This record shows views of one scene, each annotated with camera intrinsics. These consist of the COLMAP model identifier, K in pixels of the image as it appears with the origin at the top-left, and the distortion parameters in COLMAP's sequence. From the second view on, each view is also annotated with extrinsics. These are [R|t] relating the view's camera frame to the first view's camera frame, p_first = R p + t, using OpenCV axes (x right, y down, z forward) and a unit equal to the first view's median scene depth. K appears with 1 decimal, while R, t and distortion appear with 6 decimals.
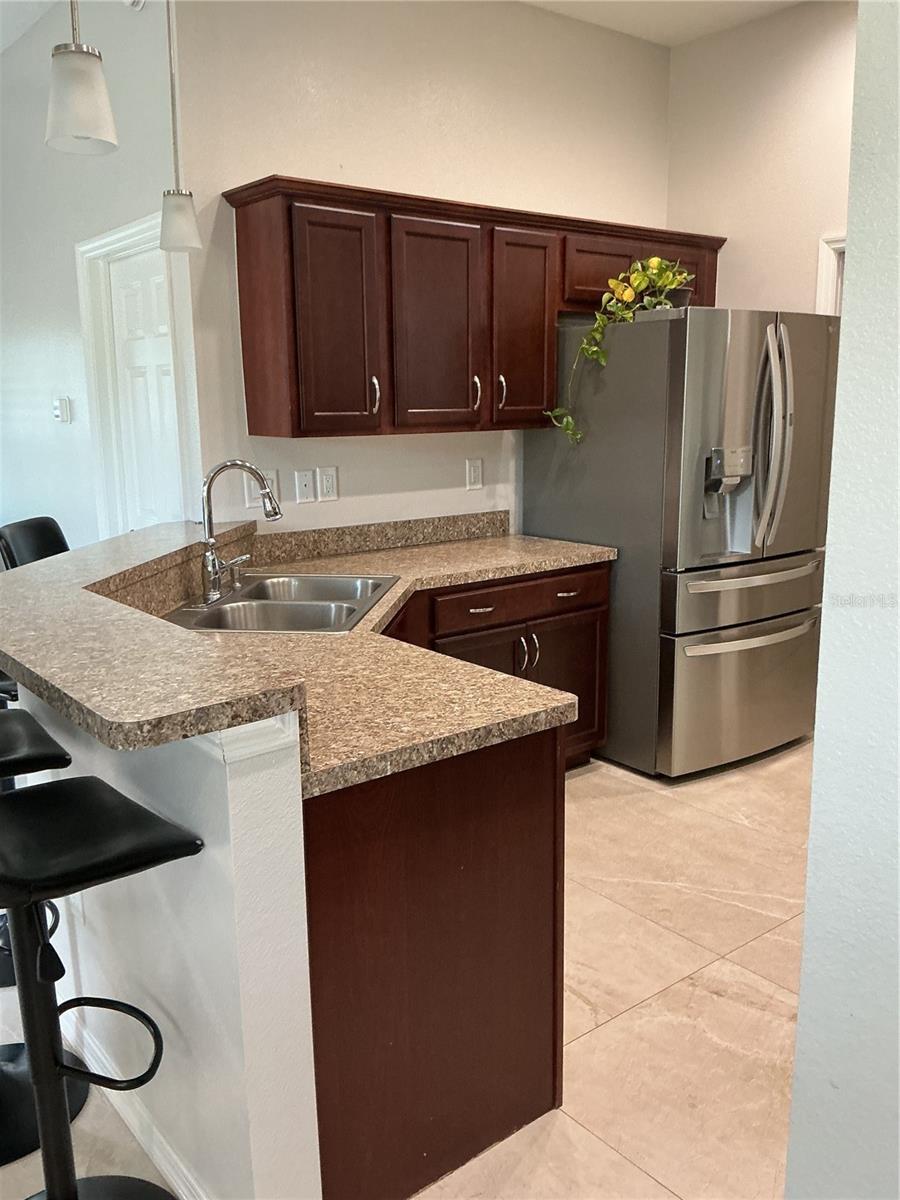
lens RADIAL K [[1004.5, 0, 449.4], [0, 1004.5, 600.8], [0, 0, 1]] dist [0.073990, -0.120065]
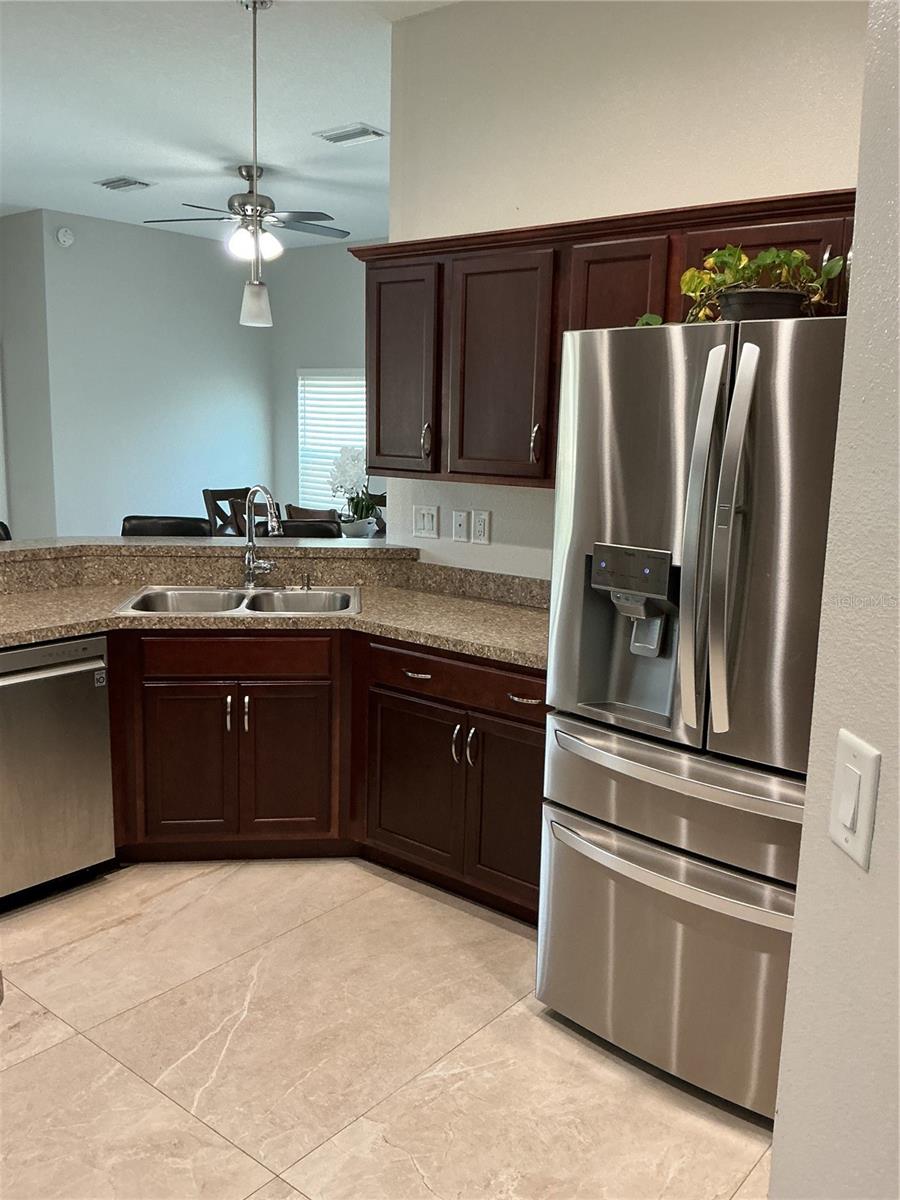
lens RADIAL K [[1004.5, 0, 443.3], [0, 1004.5, 597.4], [0, 0, 1]] dist [0.073990, -0.120065]
pose [[0.208155, 0.186894, -0.960074, 0.892376], [-0.221266, 0.965126, 0.139904, -0.190197], [0.952740, 0.183310, 0.242249, 0.773781]]
